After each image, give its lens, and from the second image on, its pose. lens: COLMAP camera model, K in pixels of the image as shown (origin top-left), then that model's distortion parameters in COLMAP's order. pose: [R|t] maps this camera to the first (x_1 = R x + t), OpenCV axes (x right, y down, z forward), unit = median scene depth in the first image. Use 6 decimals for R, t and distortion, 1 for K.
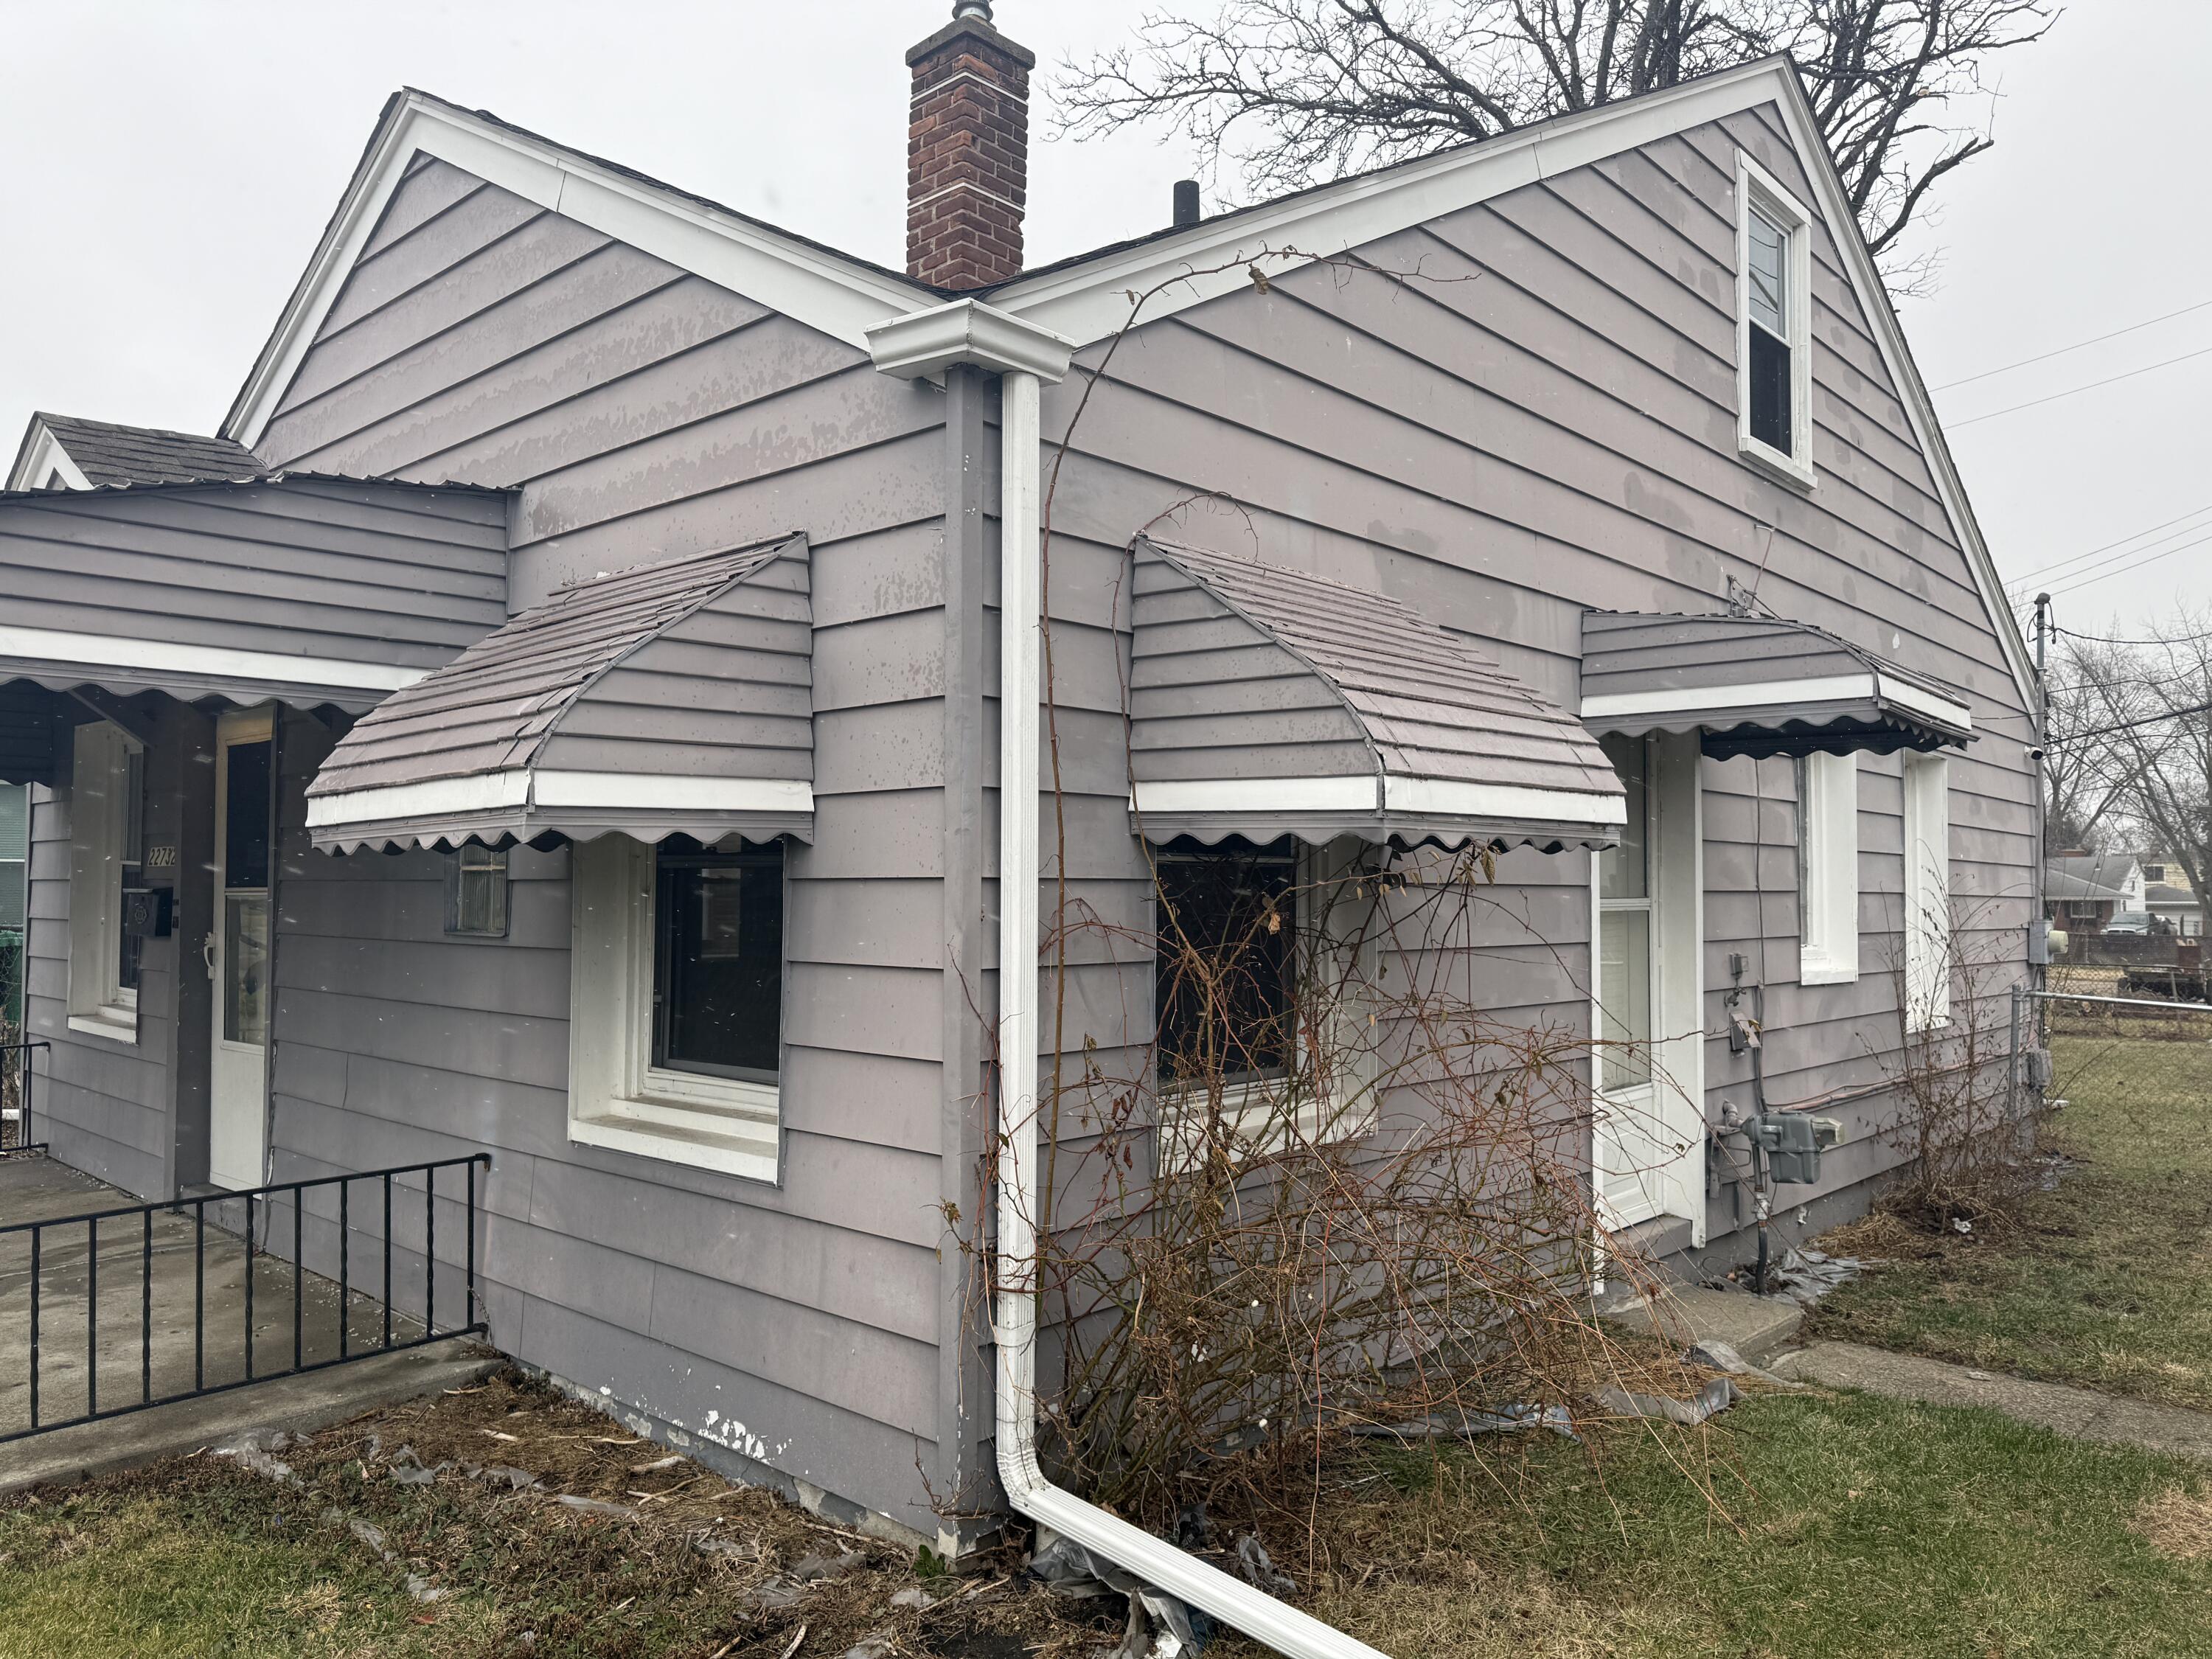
lens RADIAL K [[1561.2, 0, 1109.6], [0, 1561.2, 831.8], [0, 0, 1]] dist [0.055354, -0.068998]
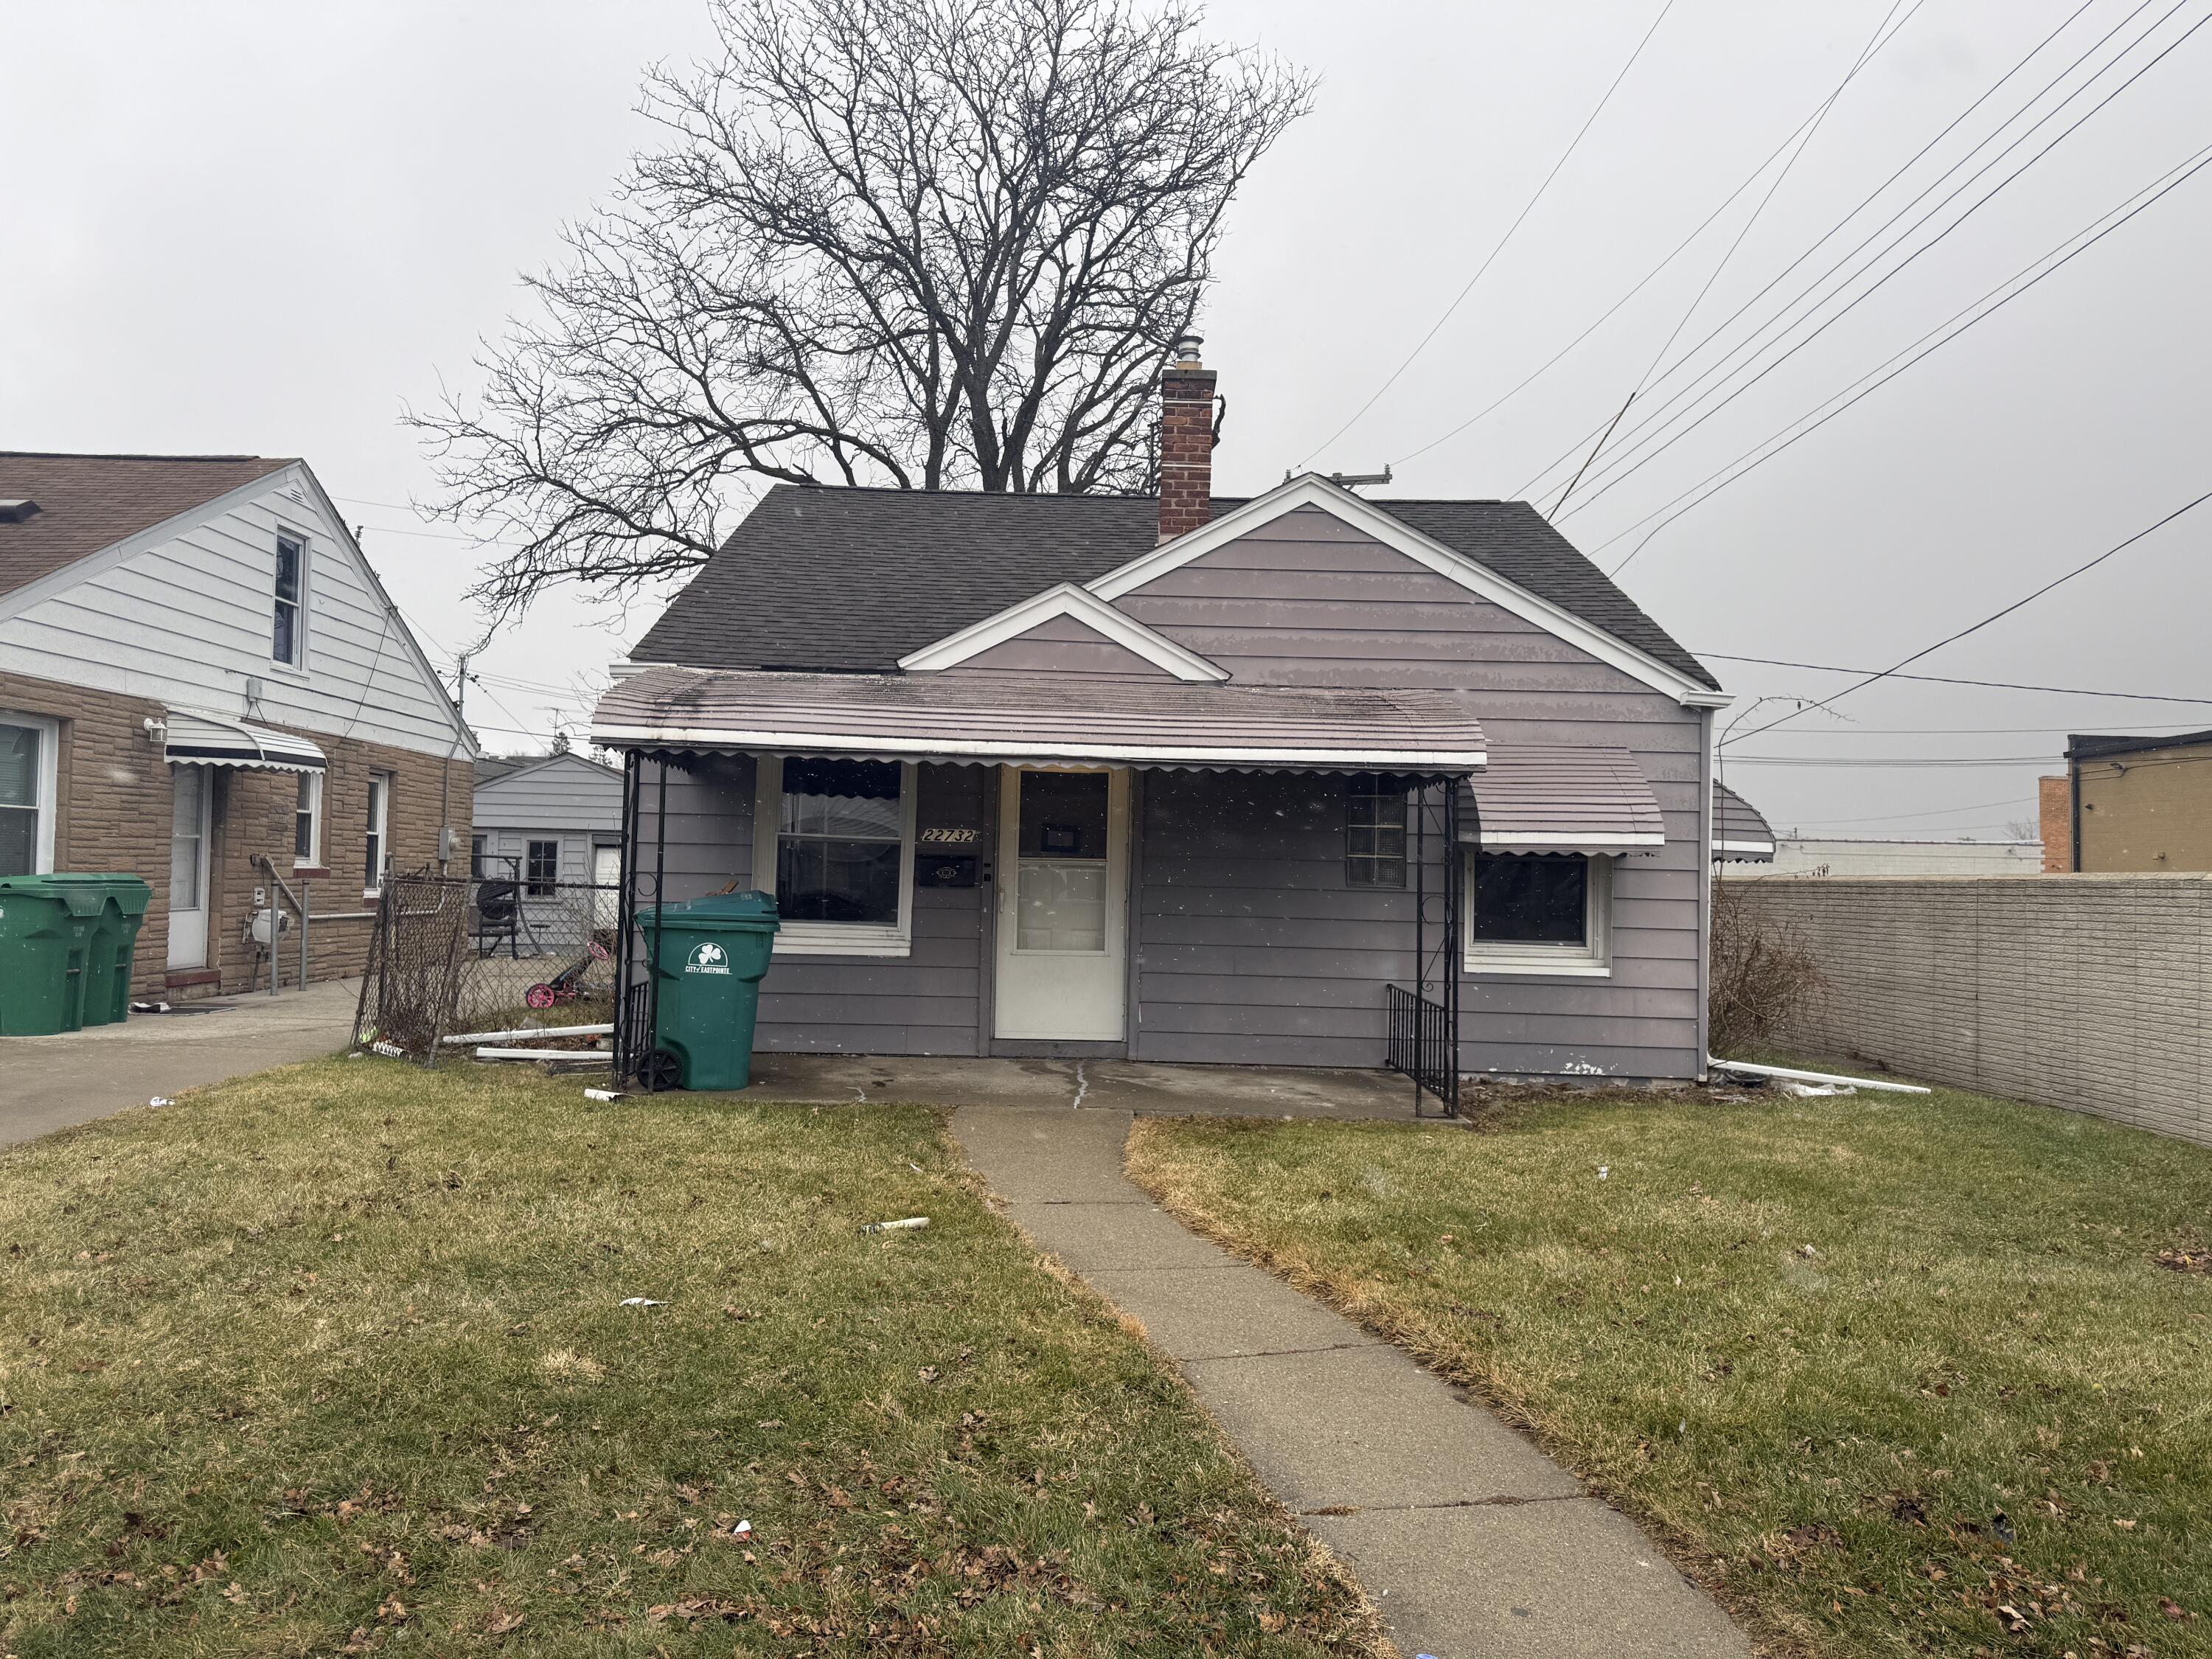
lens RADIAL K [[1561.2, 0, 1100.7], [0, 1561.2, 825.7], [0, 0, 1]] dist [0.055354, -0.068998]
pose [[0.738437, 0.038966, 0.673196, -2.691646], [-0.053502, 0.998567, 0.000888, -0.001140], [-0.672196, -0.036673, 0.739464, -0.448048]]
